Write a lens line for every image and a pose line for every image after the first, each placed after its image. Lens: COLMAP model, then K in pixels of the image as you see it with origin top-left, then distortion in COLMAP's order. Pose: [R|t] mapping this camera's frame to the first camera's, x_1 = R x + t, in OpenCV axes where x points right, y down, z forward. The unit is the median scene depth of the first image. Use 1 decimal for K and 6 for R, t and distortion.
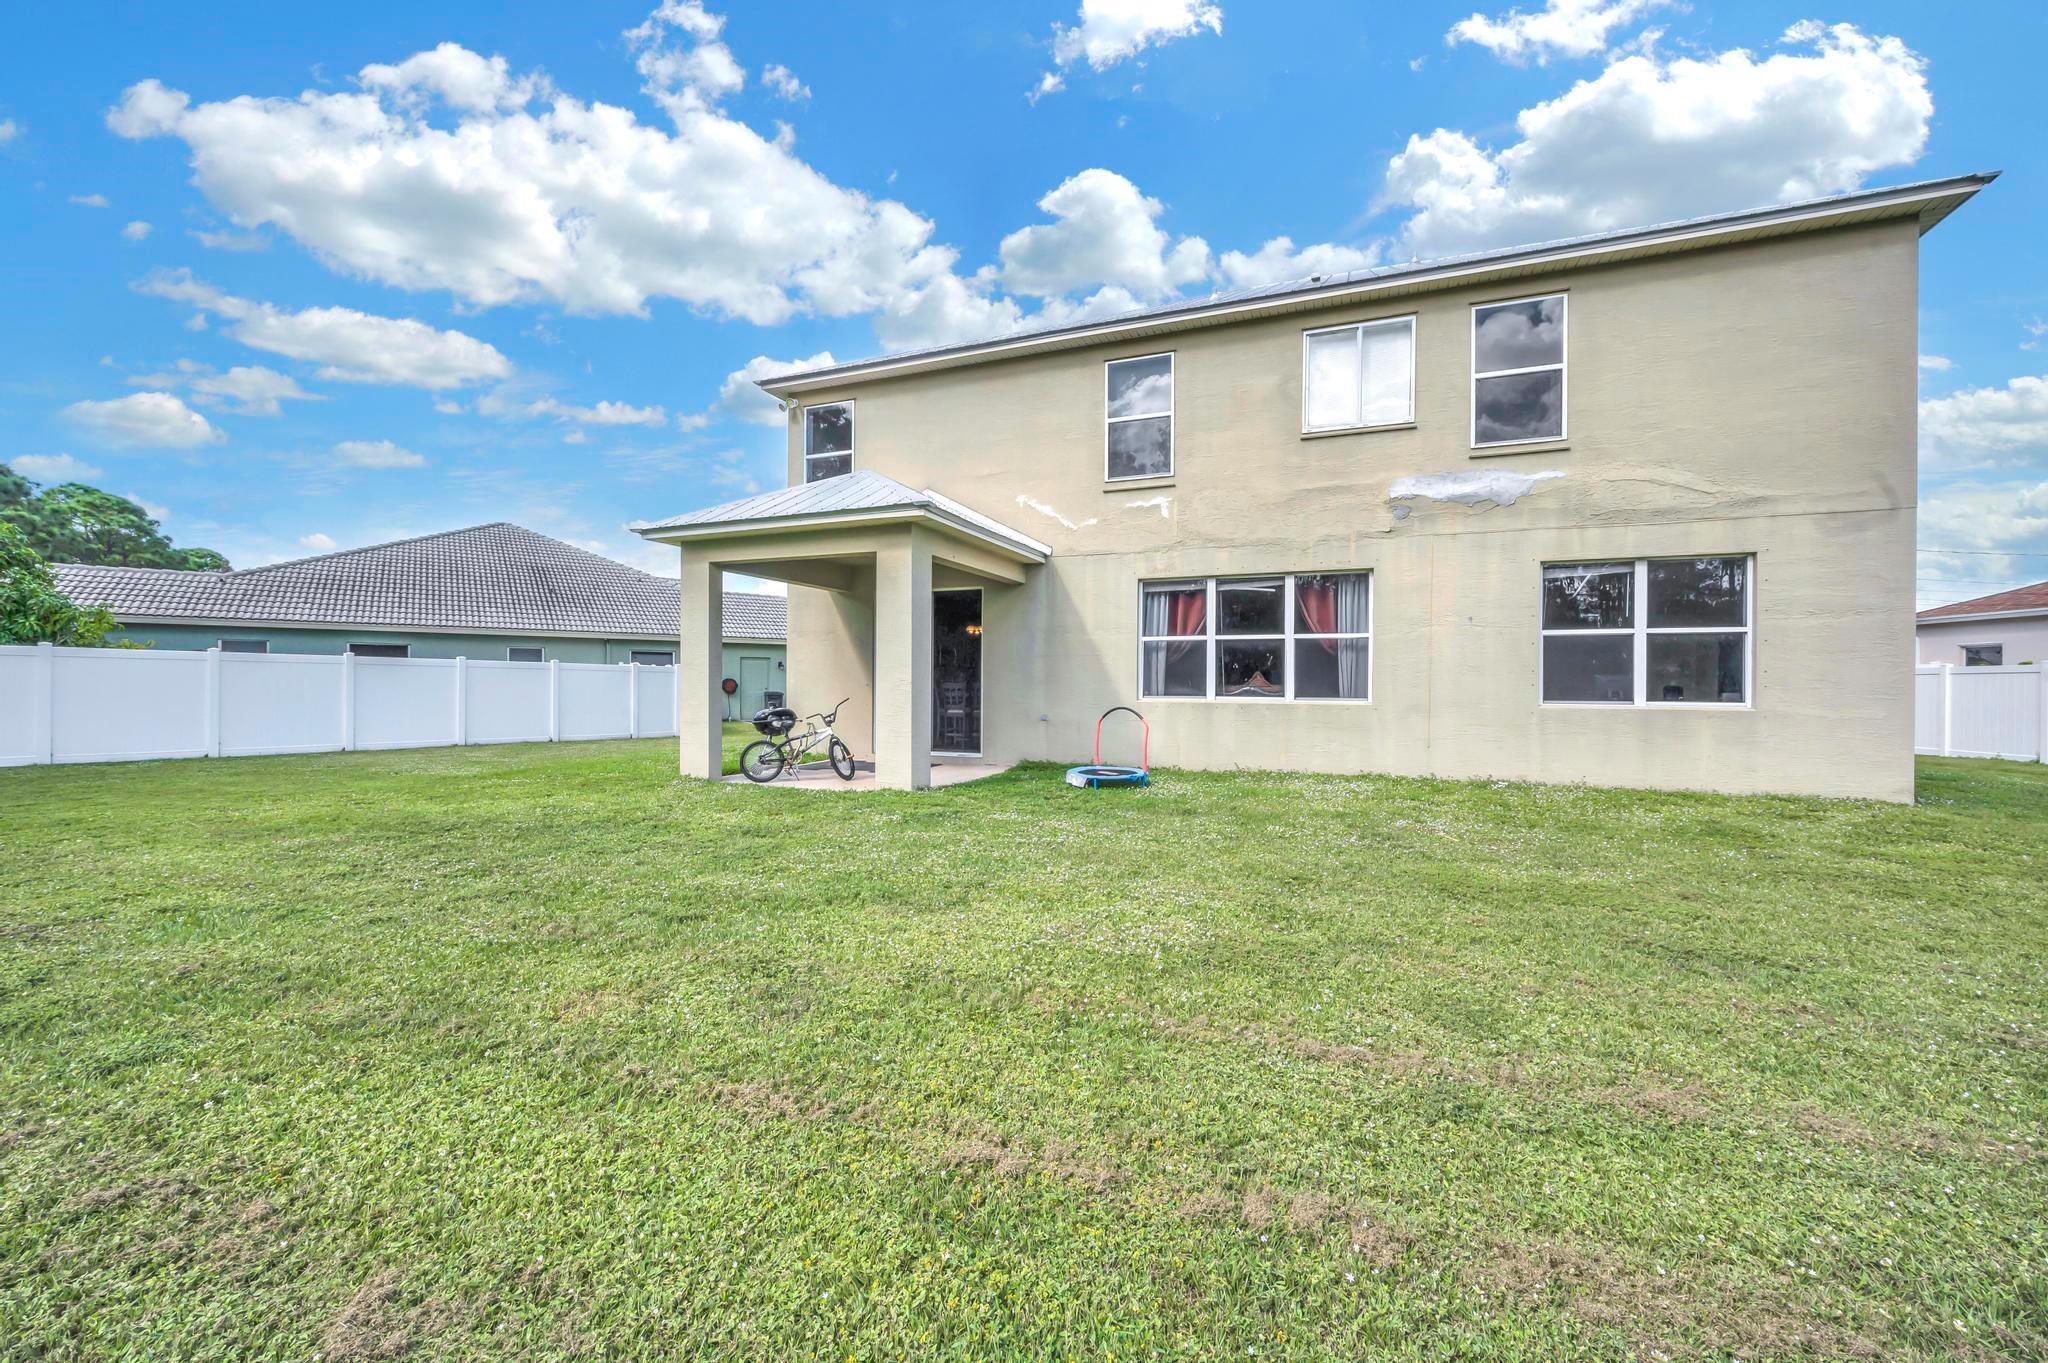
lens RADIAL K [[796.6, 0, 1024.0], [0, 796.6, 681.5], [0, 0, 1]] dist [-0.002730, -0.000468]
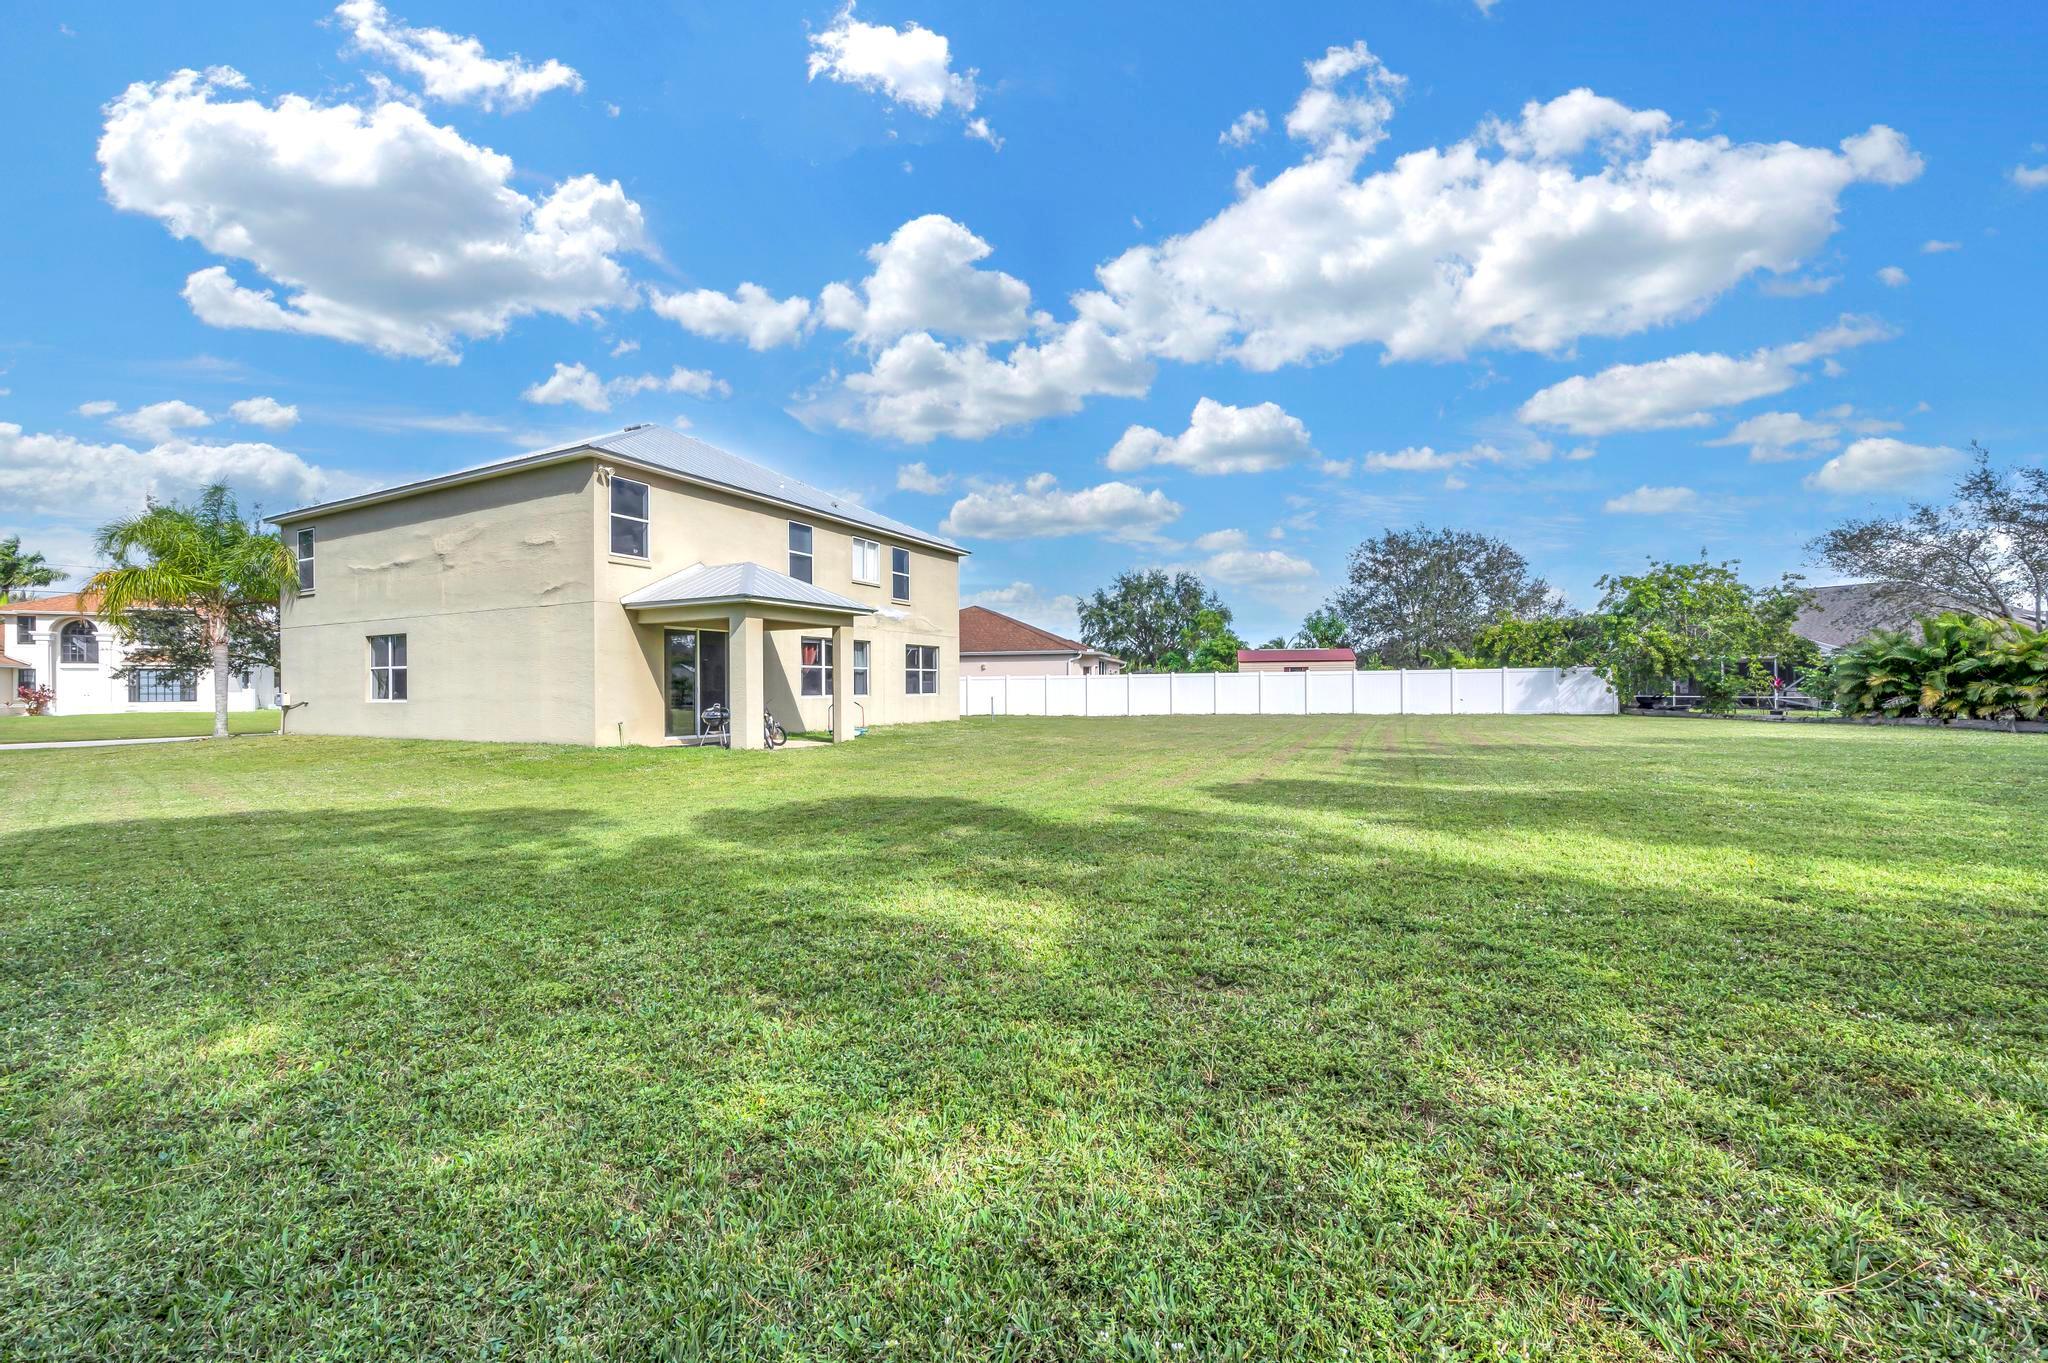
lens RADIAL K [[796.6, 0, 1024.0], [0, 796.6, 681.5], [0, 0, 1]] dist [-0.002730, -0.000468]
pose [[0.088916, 0.003433, 0.996033, -1.912648], [0.013352, 0.999900, -0.004638, 0.000551], [-0.995950, 0.013711, 0.088861, 0.311554]]
